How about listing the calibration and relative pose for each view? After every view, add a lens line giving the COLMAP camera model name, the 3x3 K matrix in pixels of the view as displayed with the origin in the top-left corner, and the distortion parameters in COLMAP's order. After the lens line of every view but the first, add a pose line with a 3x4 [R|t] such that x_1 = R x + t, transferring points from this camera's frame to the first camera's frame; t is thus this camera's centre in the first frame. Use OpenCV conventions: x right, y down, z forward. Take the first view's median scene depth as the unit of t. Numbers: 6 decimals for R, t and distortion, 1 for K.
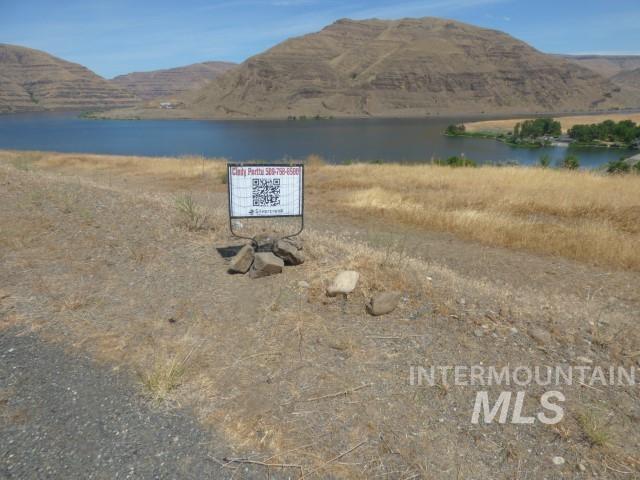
lens RADIAL K [[381.0, 0, 319.5], [0, 381.0, 241.1], [0, 0, 1]] dist [-0.022173, 0.007223]
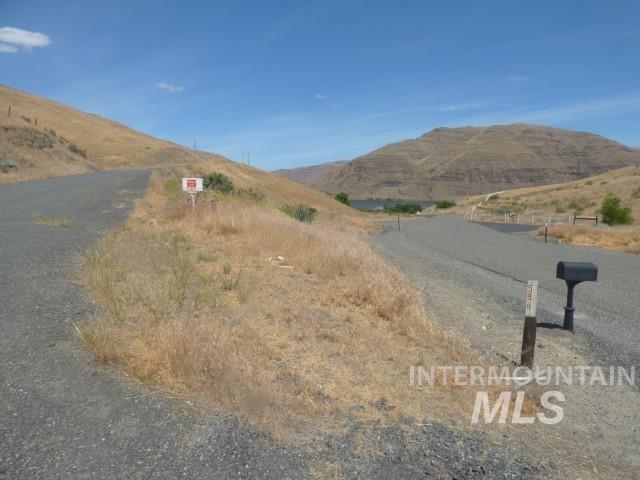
lens RADIAL K [[376.5, 0, 312.9], [0, 376.5, 233.3], [0, 0, 1]] dist [-0.012257, 0.000372]
pose [[0.940508, 0.055072, -0.335279, 0.165703], [-0.136941, 0.964521, -0.225713, 0.109602], [0.310953, 0.258198, 0.914681, -0.232596]]
